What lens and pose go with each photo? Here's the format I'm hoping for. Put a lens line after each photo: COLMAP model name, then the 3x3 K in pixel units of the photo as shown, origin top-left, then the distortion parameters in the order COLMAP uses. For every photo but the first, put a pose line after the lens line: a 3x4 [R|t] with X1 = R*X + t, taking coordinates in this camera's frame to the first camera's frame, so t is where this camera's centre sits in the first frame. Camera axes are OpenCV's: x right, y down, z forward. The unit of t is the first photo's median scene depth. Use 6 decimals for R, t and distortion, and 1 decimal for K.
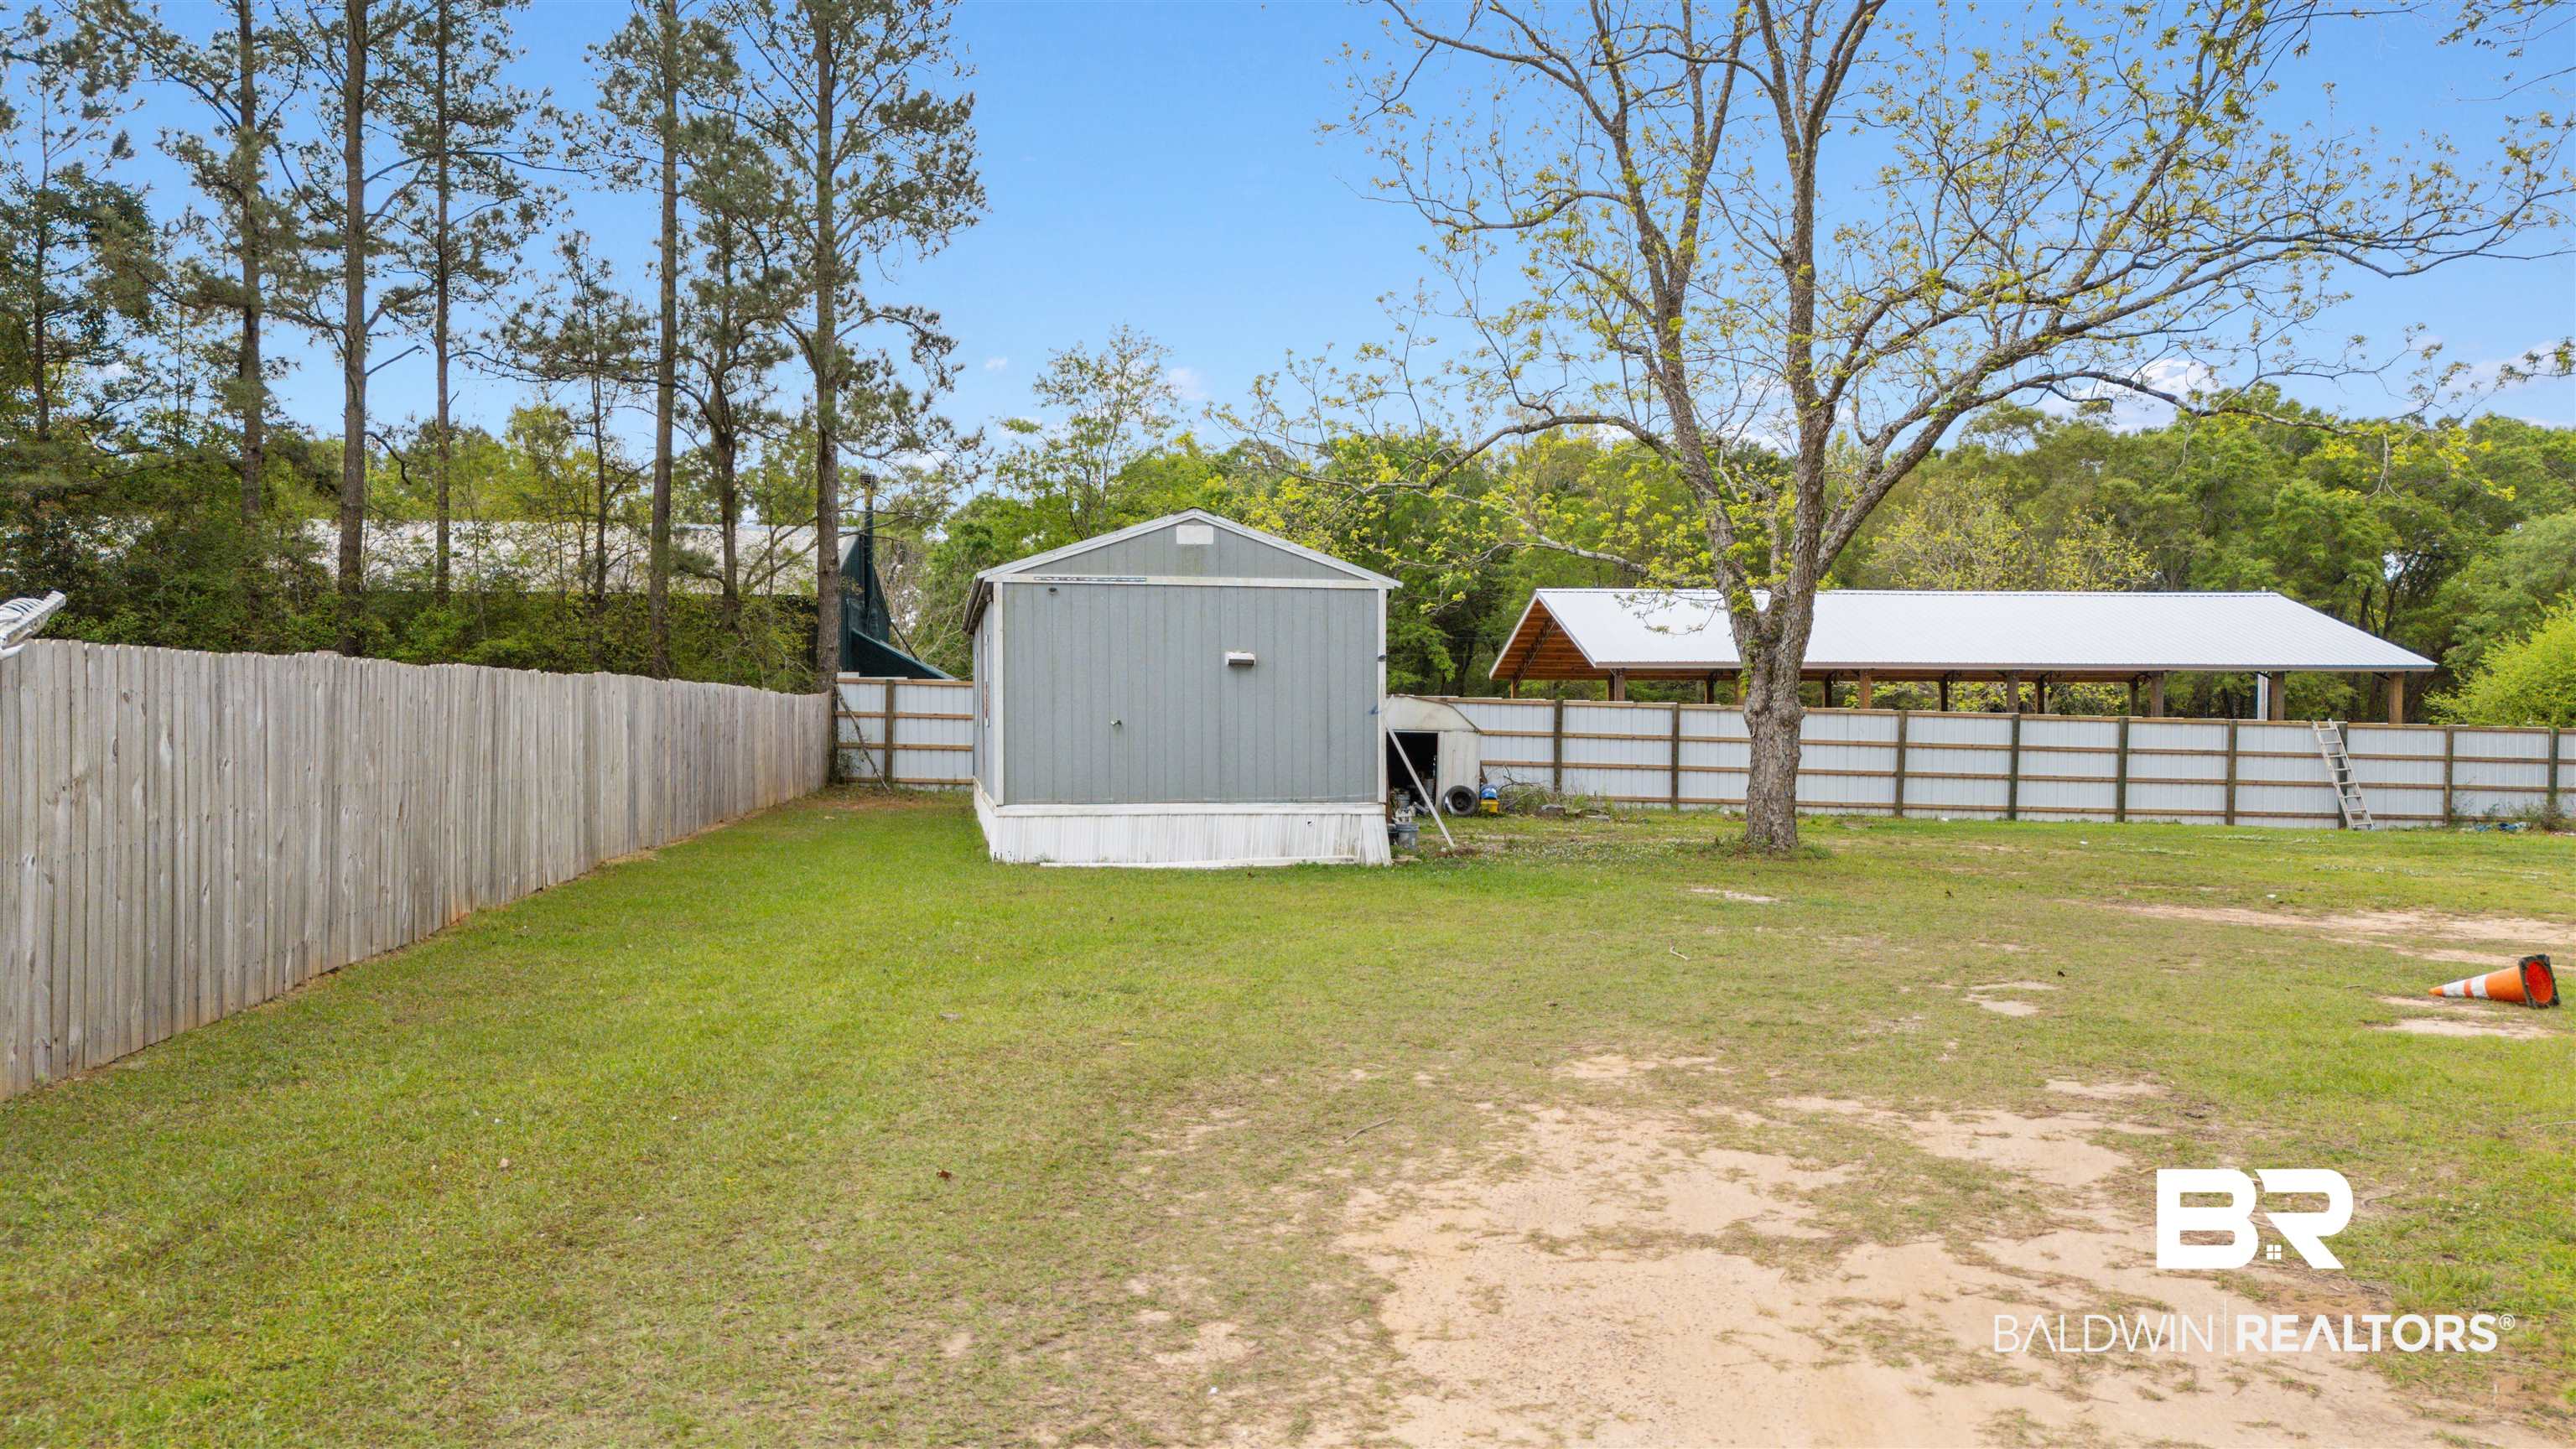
lens RADIAL K [[1880.3, 0, 1290.5], [0, 1880.3, 735.7], [0, 0, 1]] dist [0.054825, -0.050739]
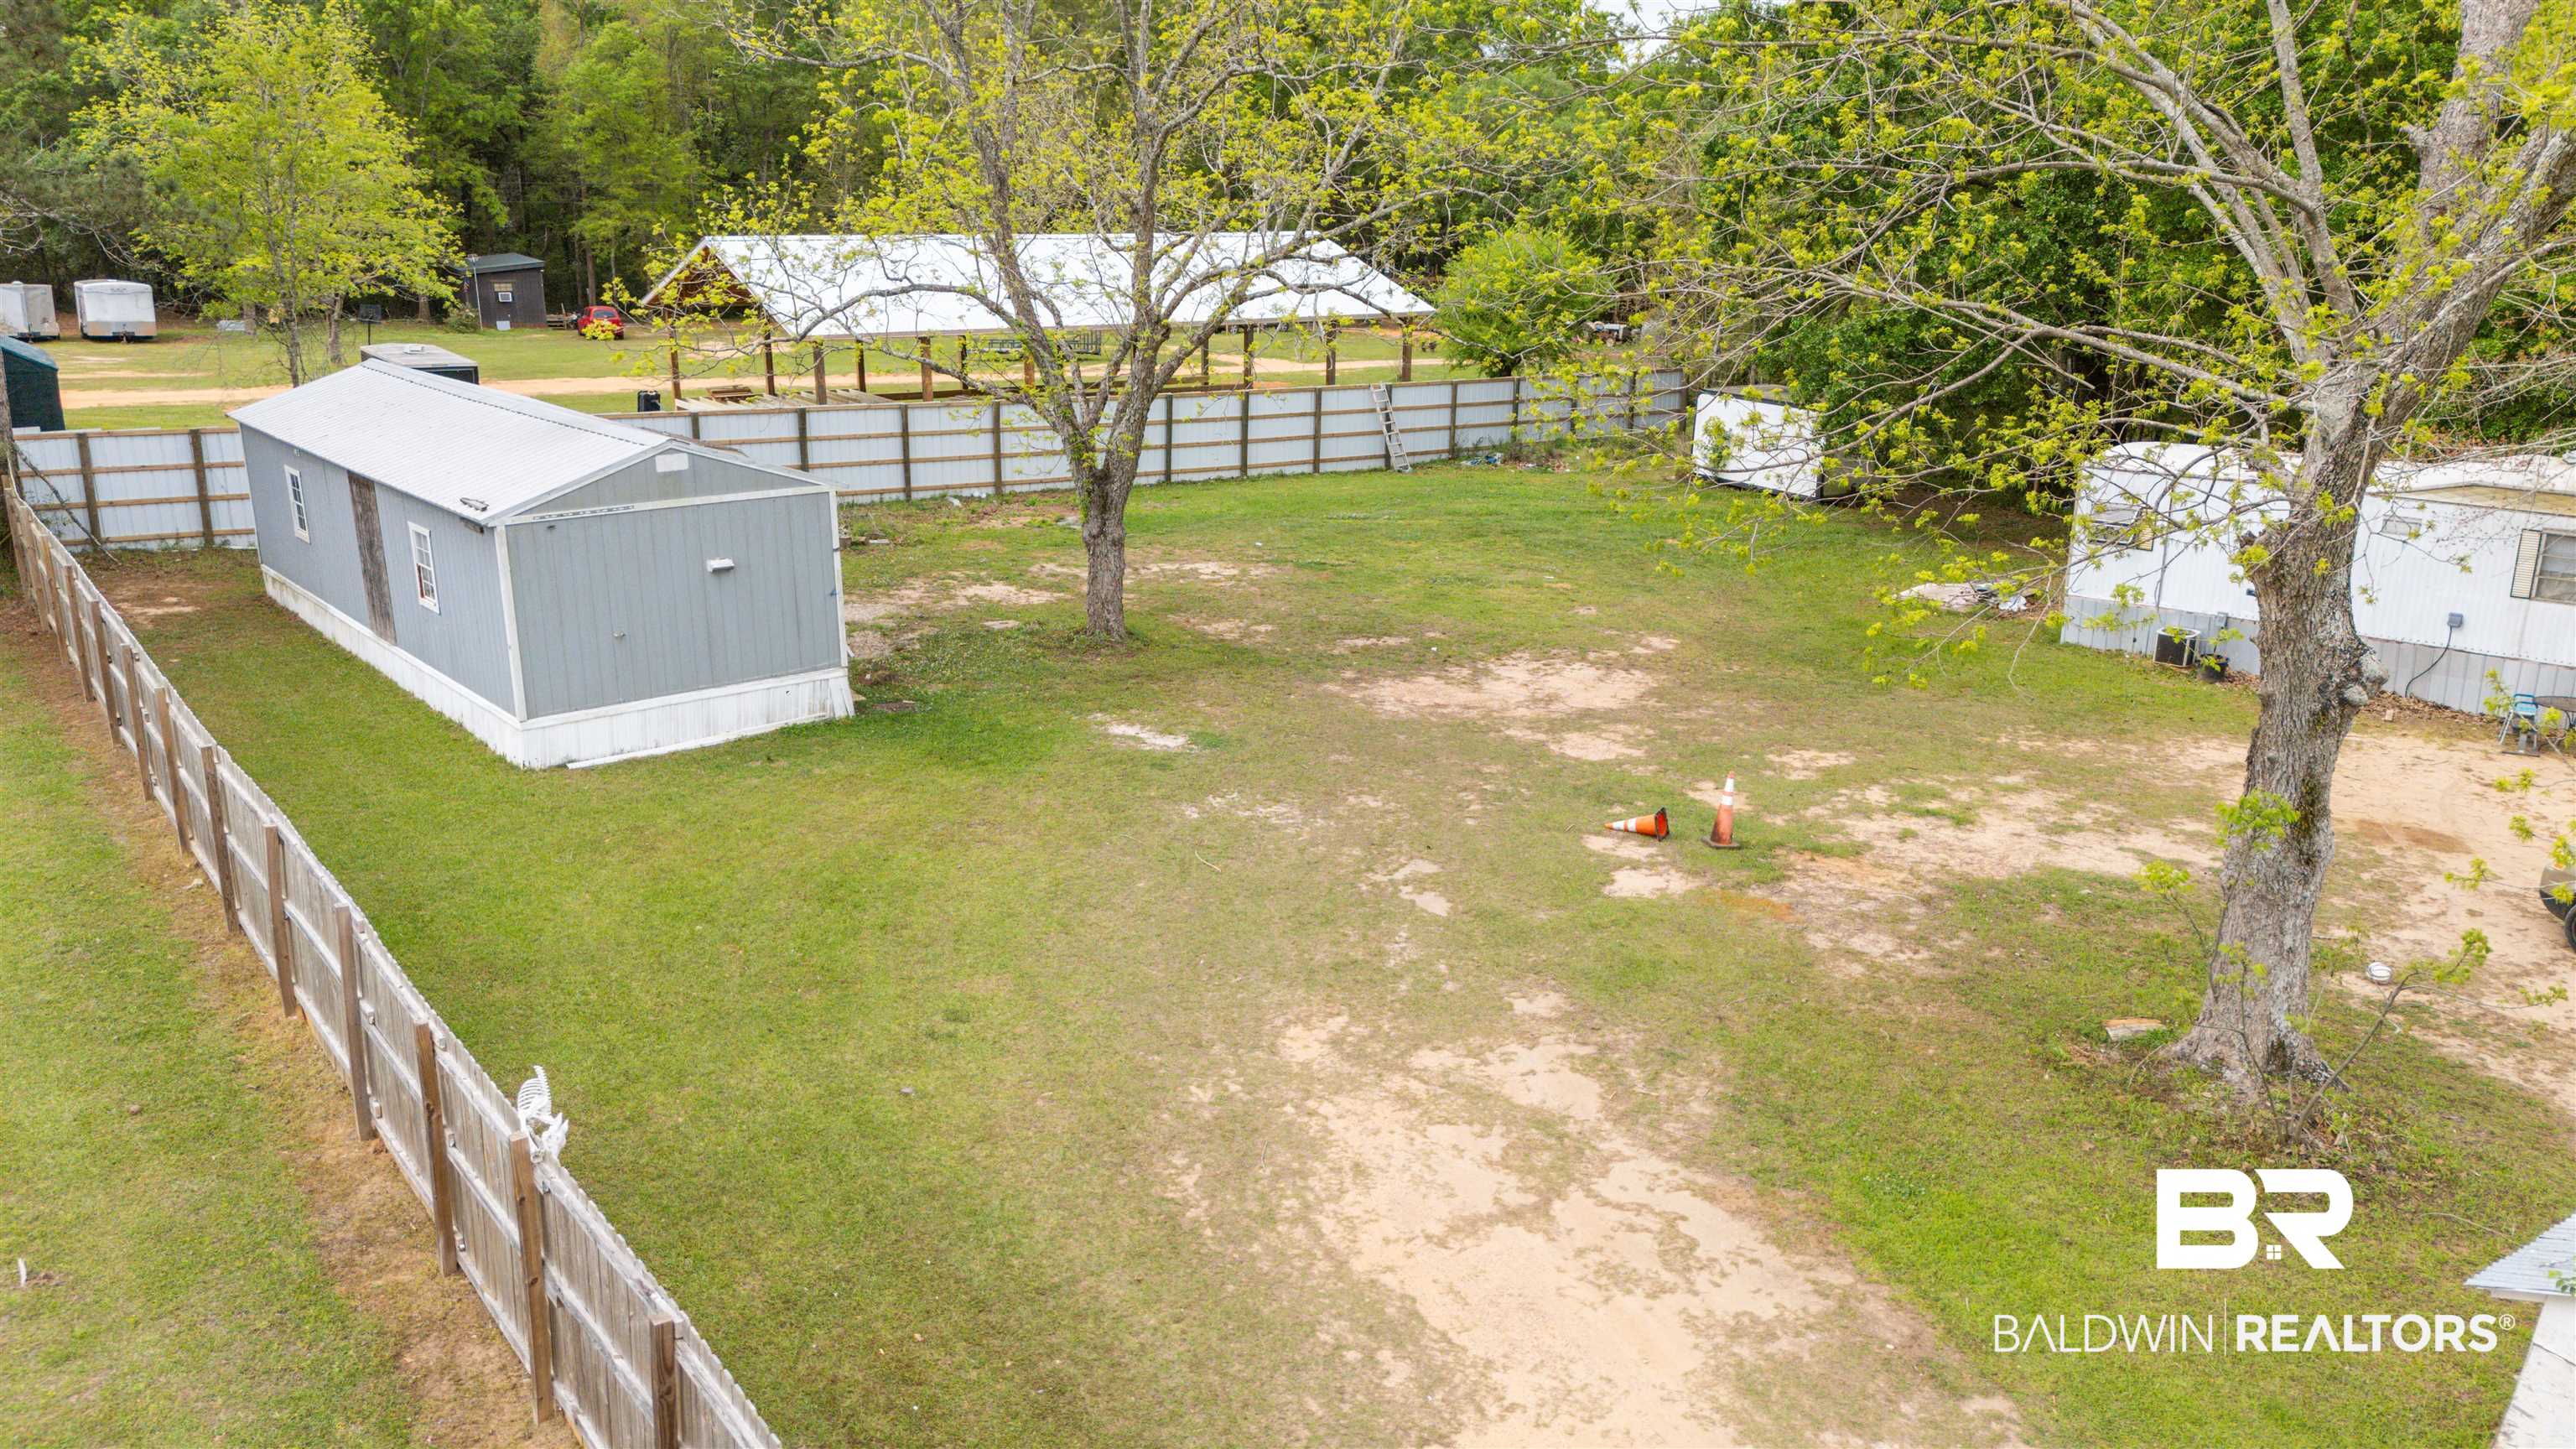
lens RADIAL K [[1880.3, 0, 1284.5], [0, 1880.3, 719.5], [0, 0, 1]] dist [0.054825, -0.050739]
pose [[0.865040, -0.138784, 0.482126, -0.173167], [-0.004579, 0.958754, 0.284201, -0.162513], [-0.501683, -0.248052, 0.828725, -0.095759]]
